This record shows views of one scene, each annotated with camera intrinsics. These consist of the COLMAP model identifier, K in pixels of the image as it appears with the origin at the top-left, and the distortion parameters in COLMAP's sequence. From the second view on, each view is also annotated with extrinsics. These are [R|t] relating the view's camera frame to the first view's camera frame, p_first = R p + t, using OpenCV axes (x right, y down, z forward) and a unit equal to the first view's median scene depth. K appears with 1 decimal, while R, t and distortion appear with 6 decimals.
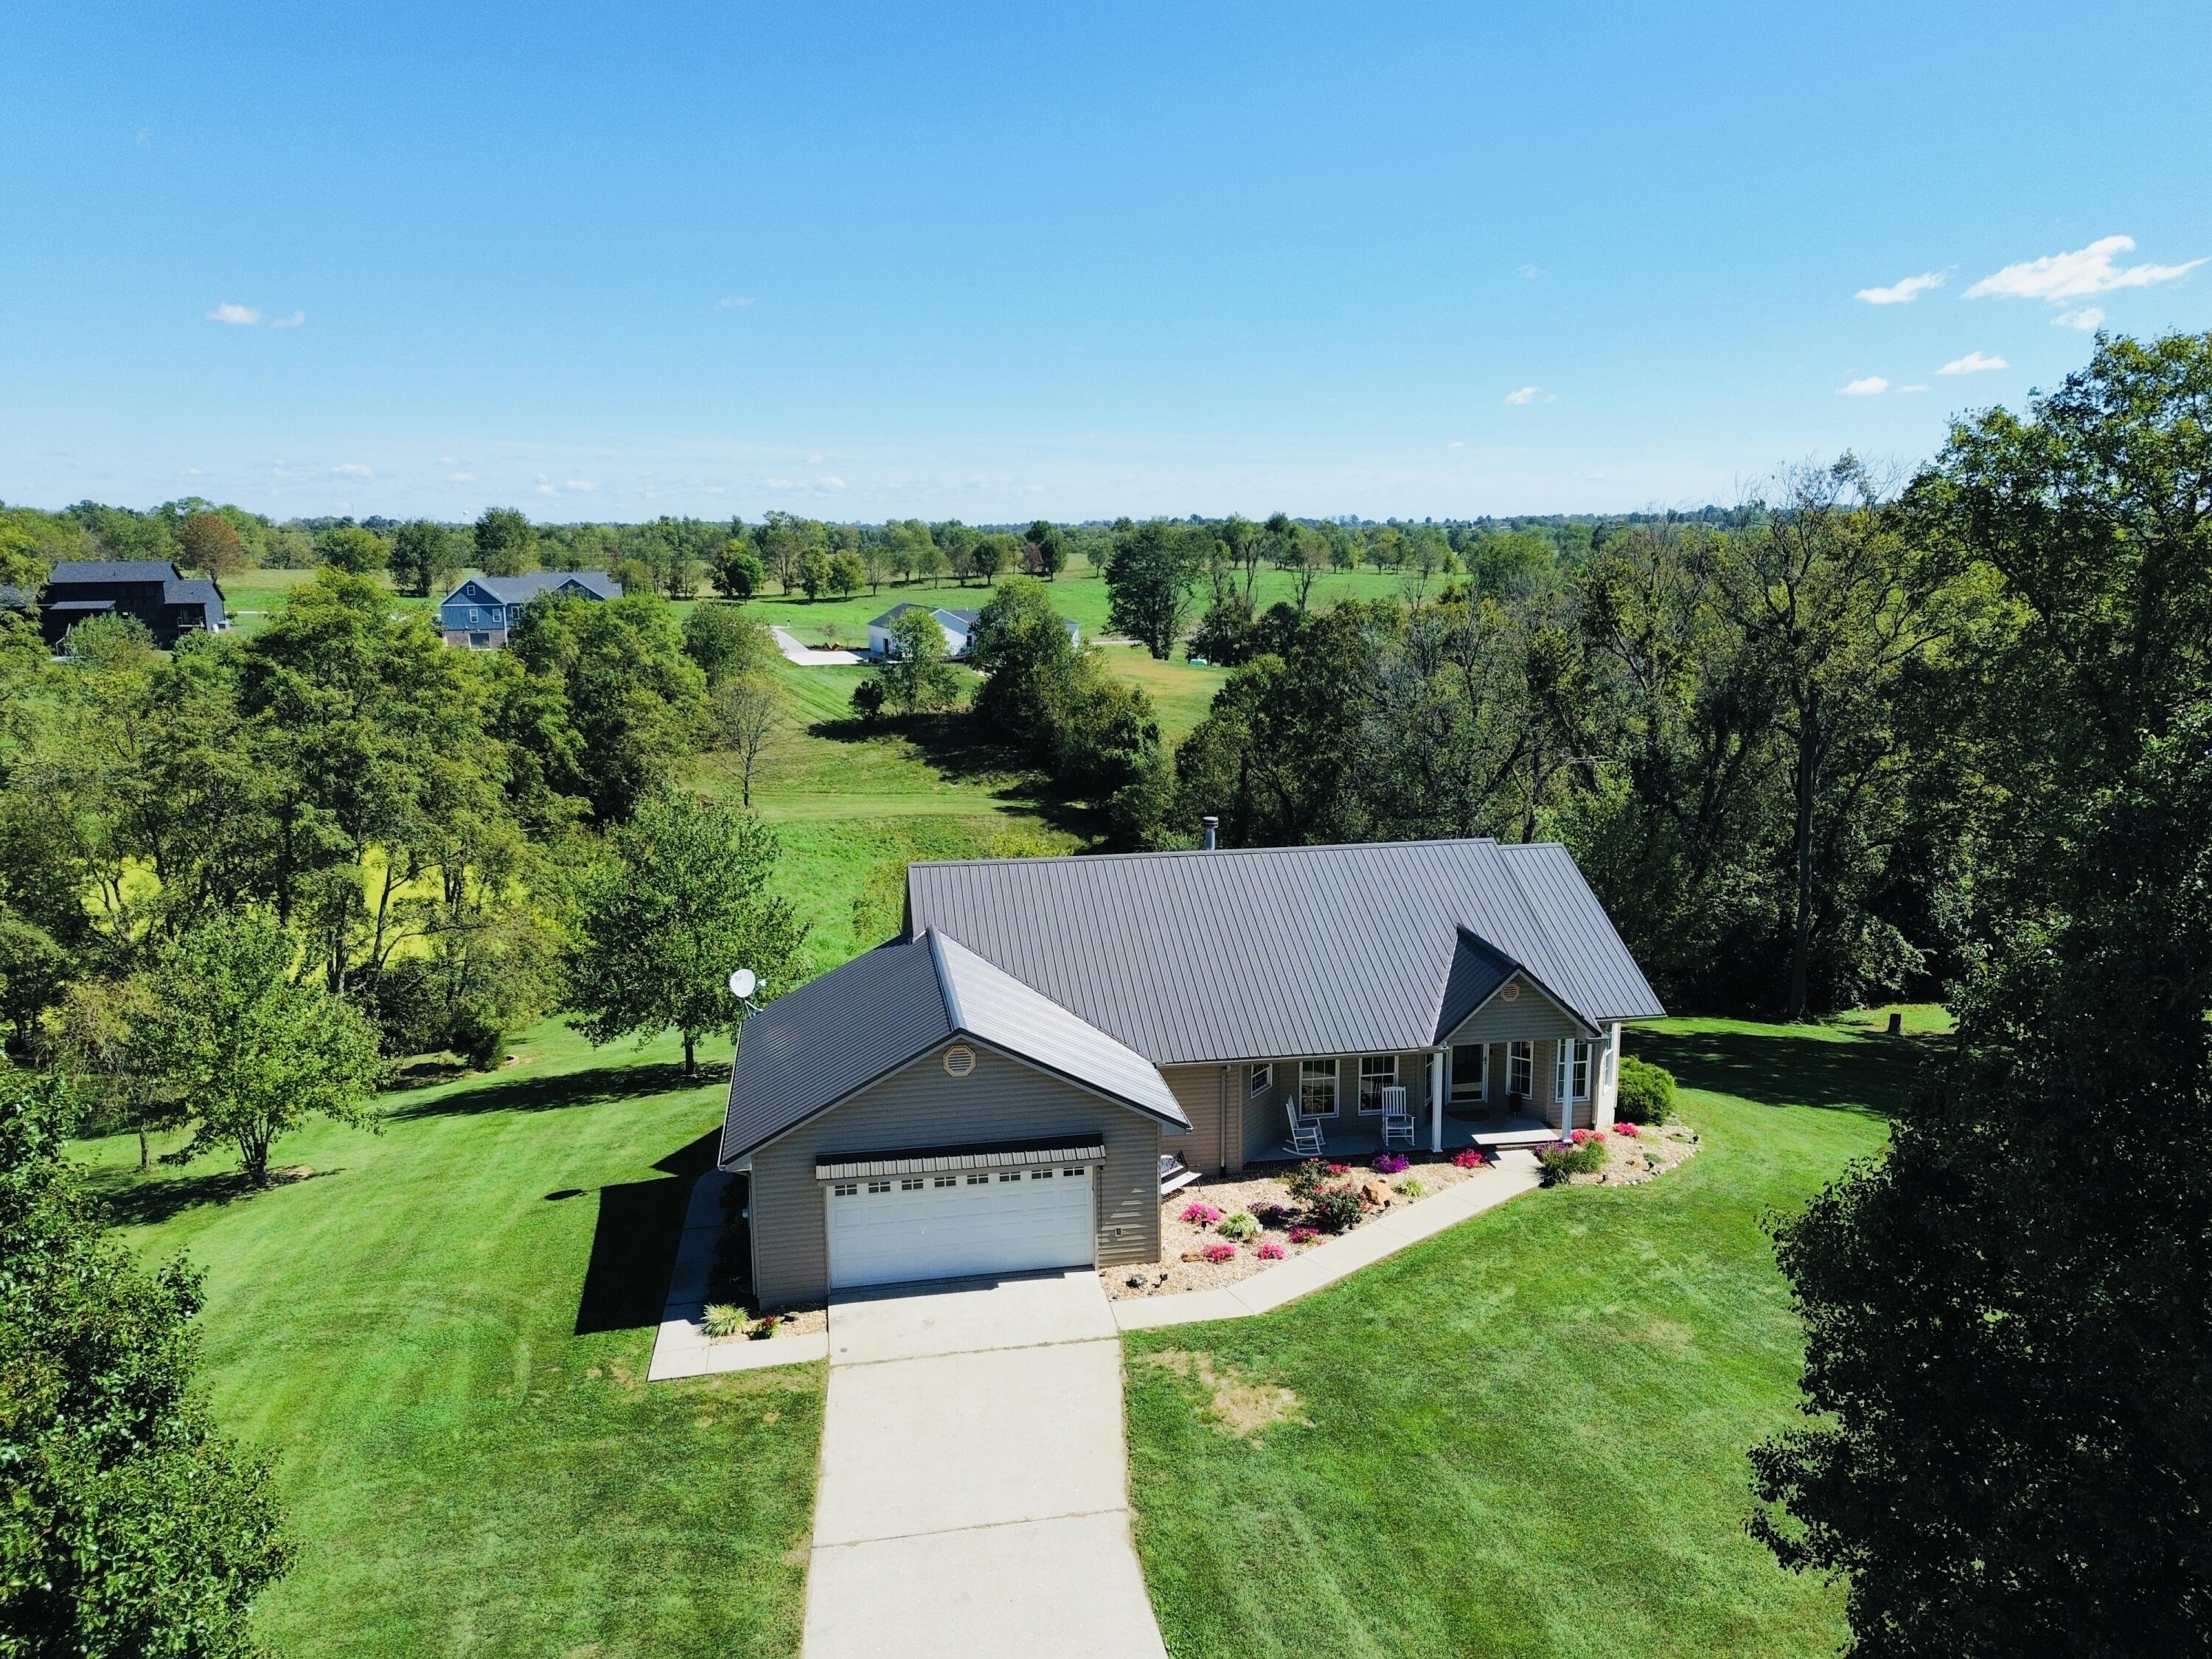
lens RADIAL K [[1558.6, 0, 1106.0], [0, 1558.6, 829.5], [0, 0, 1]] dist [0.070348, -0.060197]
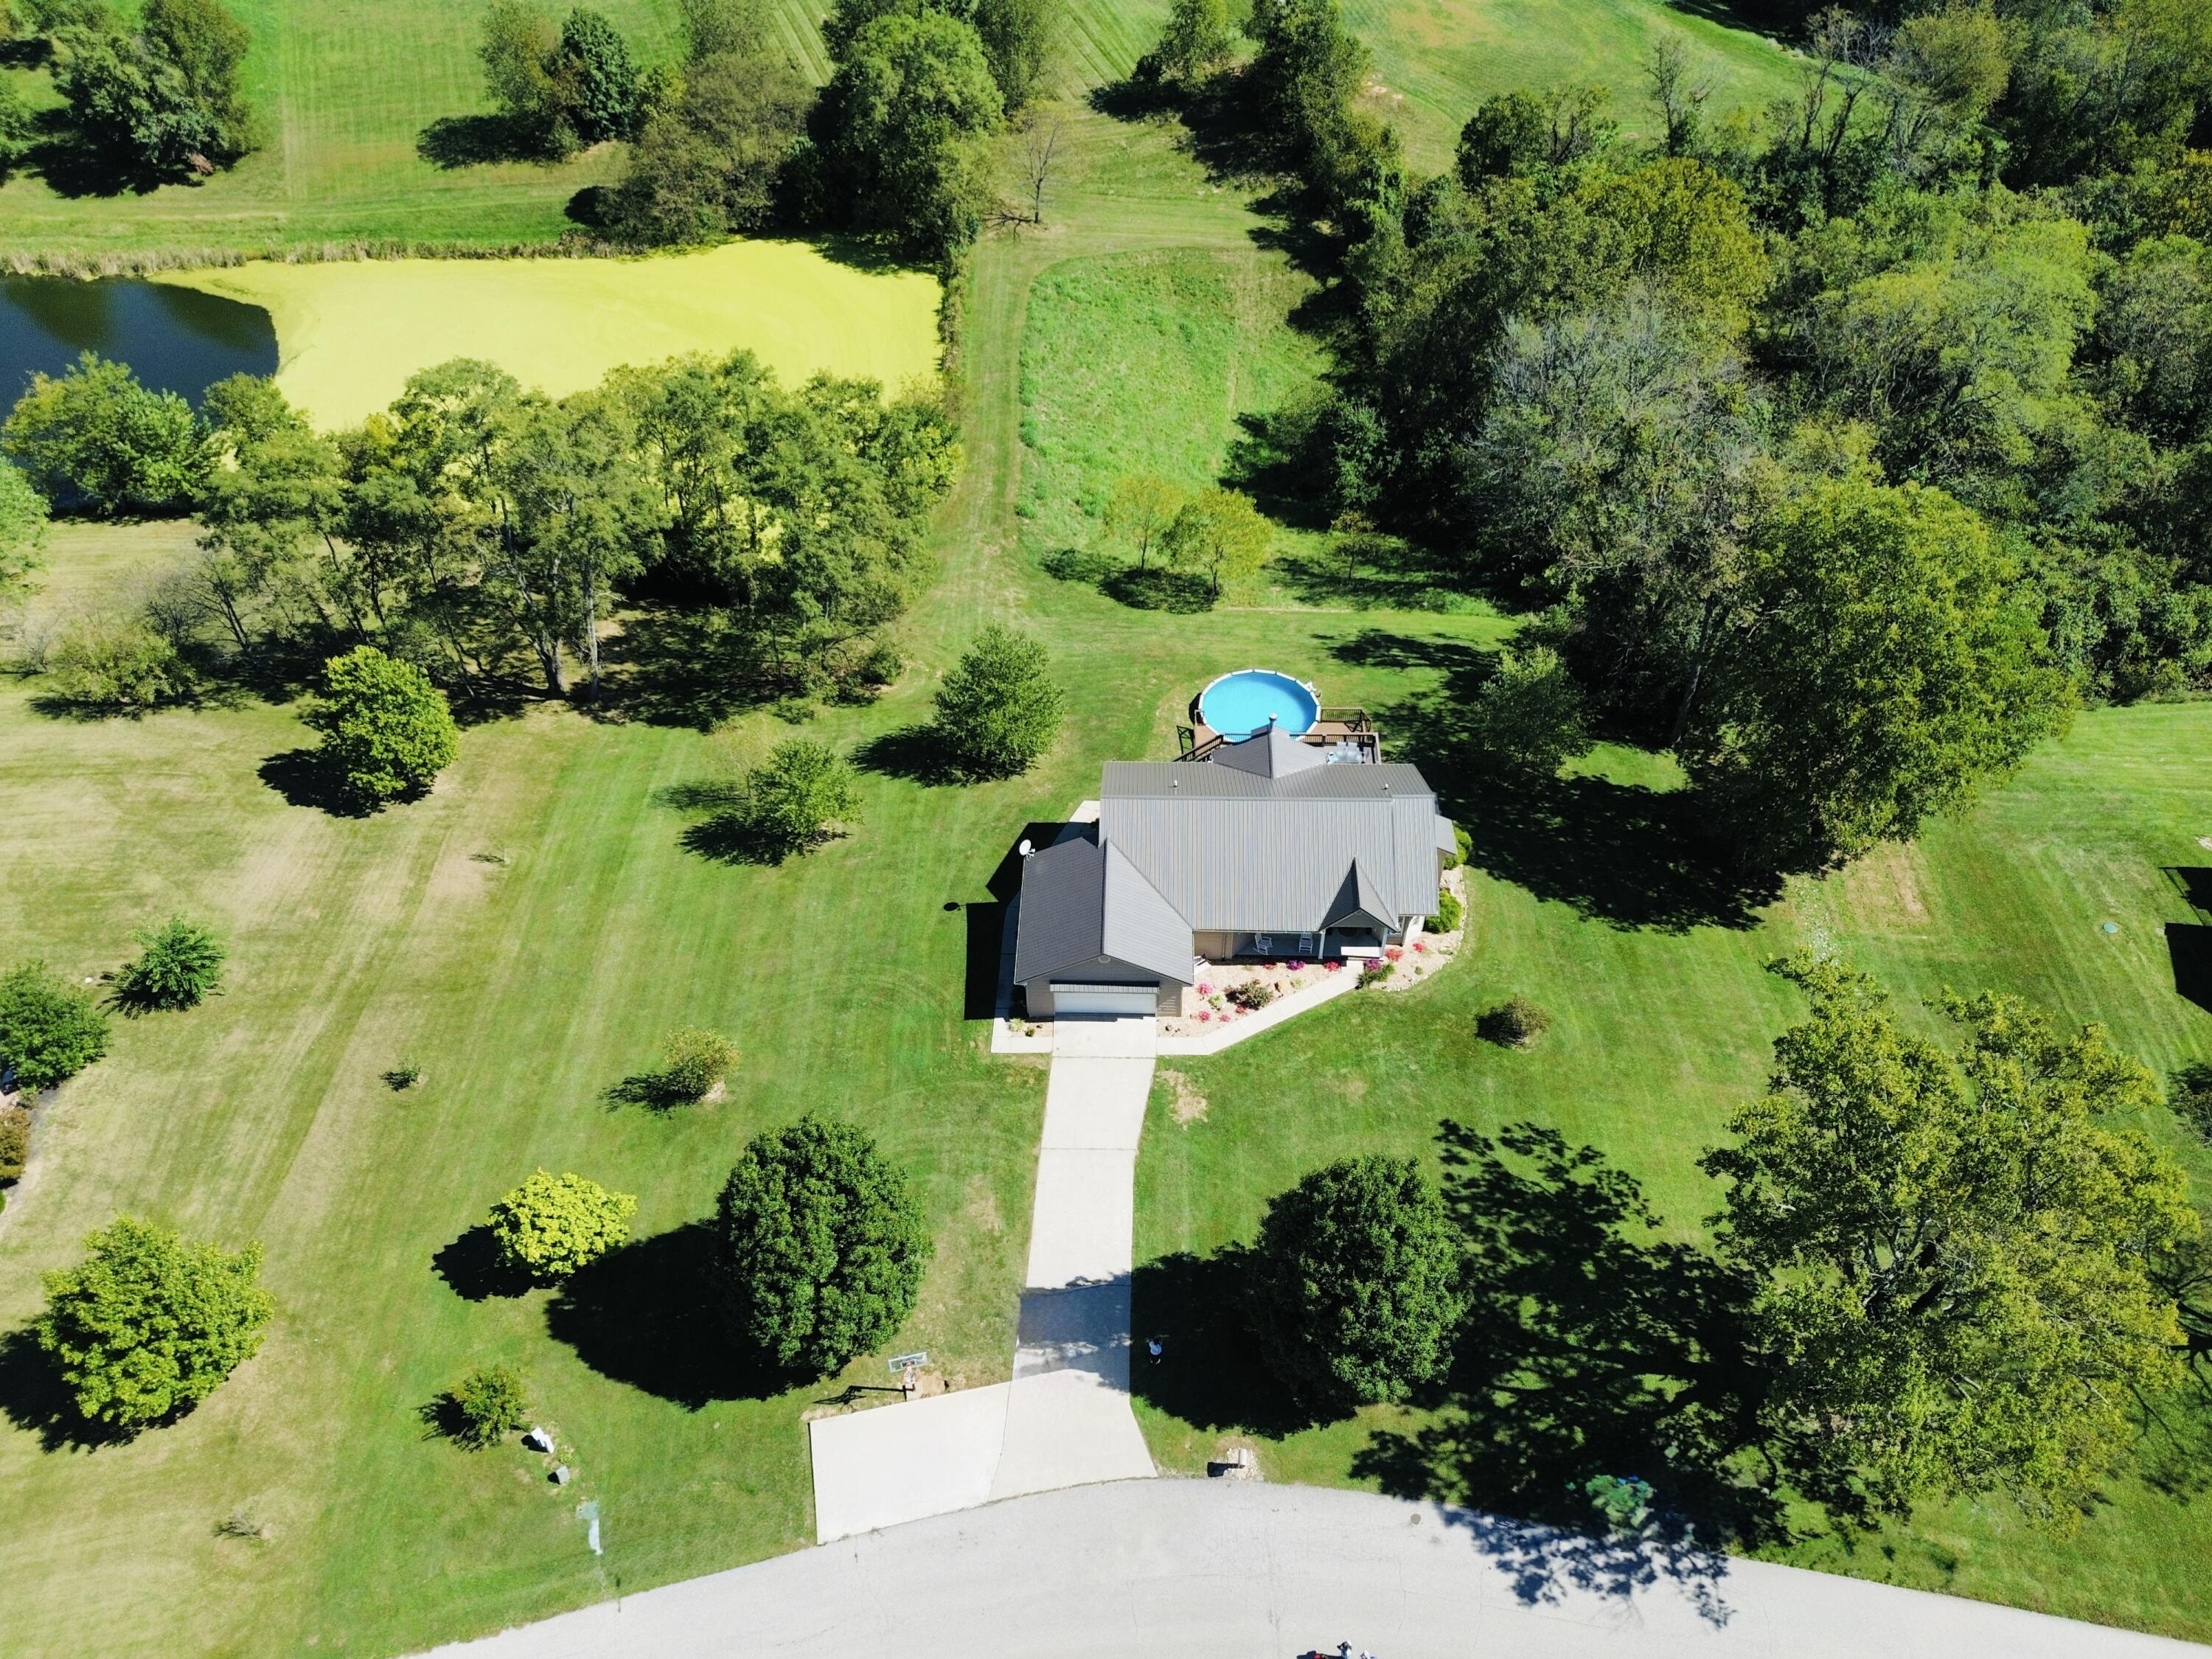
lens RADIAL K [[1558.6, 0, 1106.0], [0, 1558.6, 829.5], [0, 0, 1]] dist [0.070348, -0.060197]
pose [[0.980596, 0.137718, -0.139515, 0.208443], [-0.036673, 0.827979, 0.559558, -1.282096], [0.192577, -0.543584, 0.816964, -0.863438]]
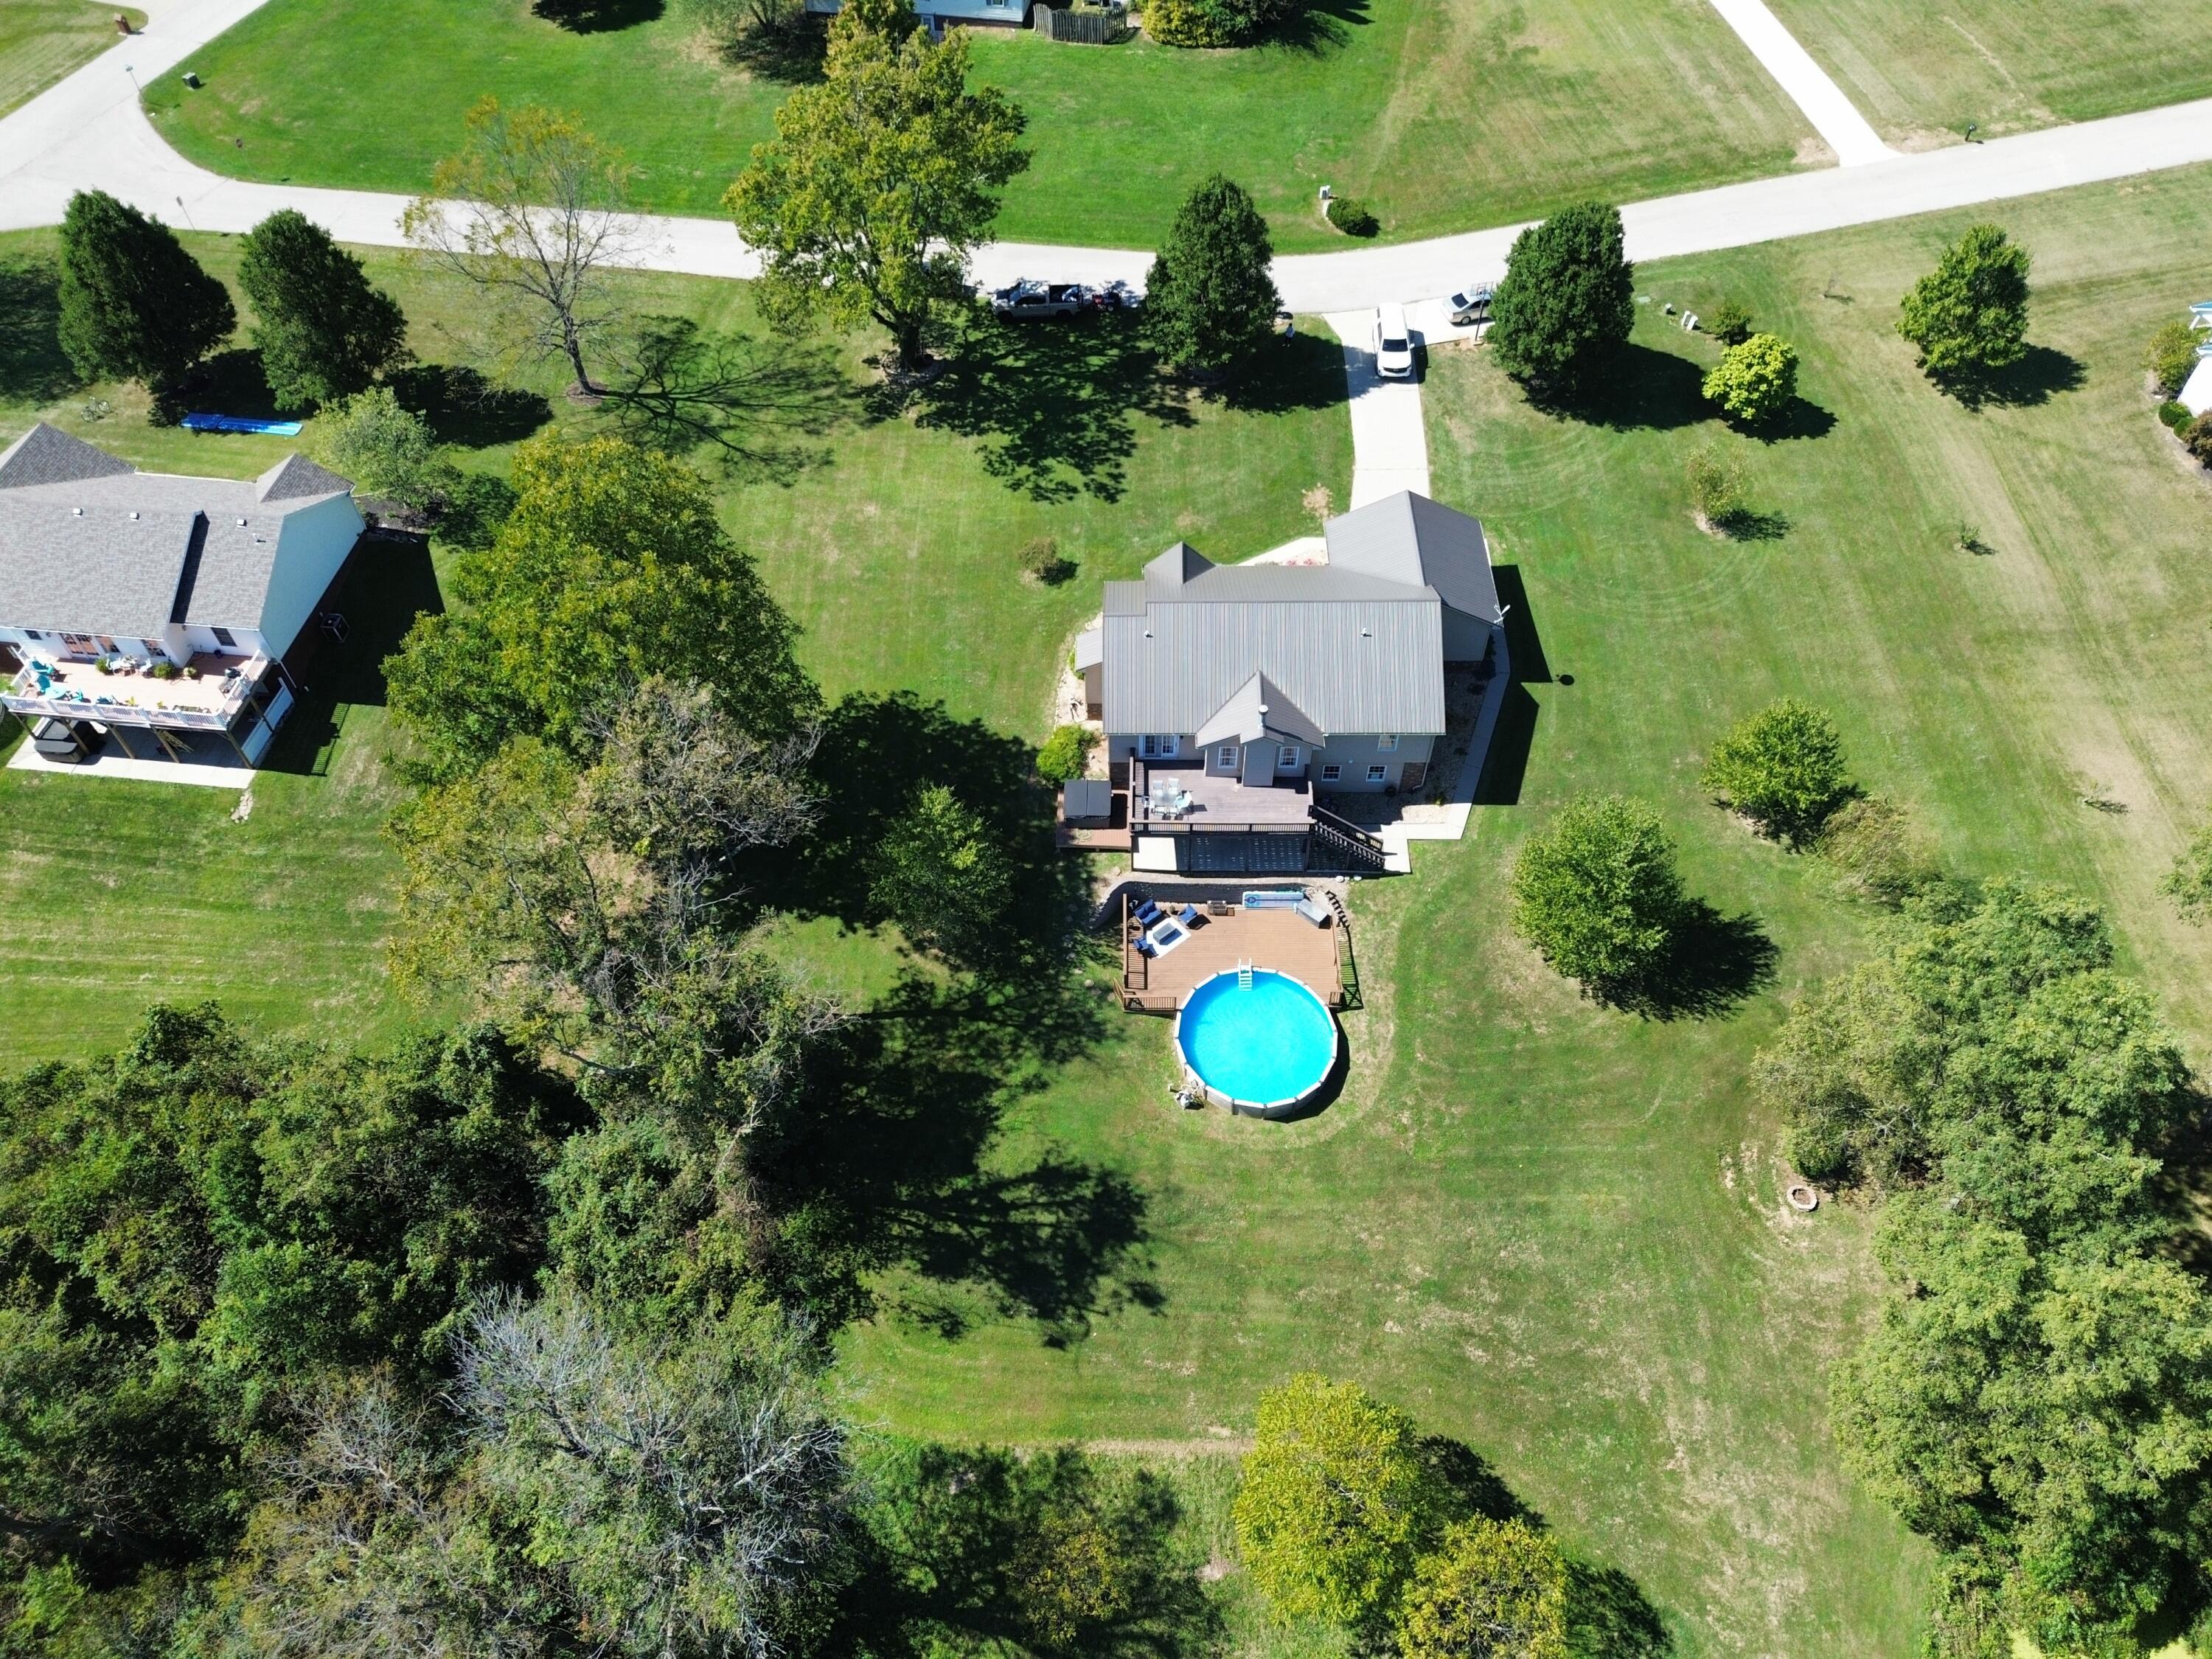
lens RADIAL K [[1558.6, 0, 1106.0], [0, 1558.6, 829.5], [0, 0, 1]] dist [0.070348, -0.060197]
pose [[-0.984305, -0.129616, 0.119766, 0.027662], [0.042358, 0.485293, 0.873325, -1.918001], [-0.171318, 0.864691, -0.472186, 2.672683]]
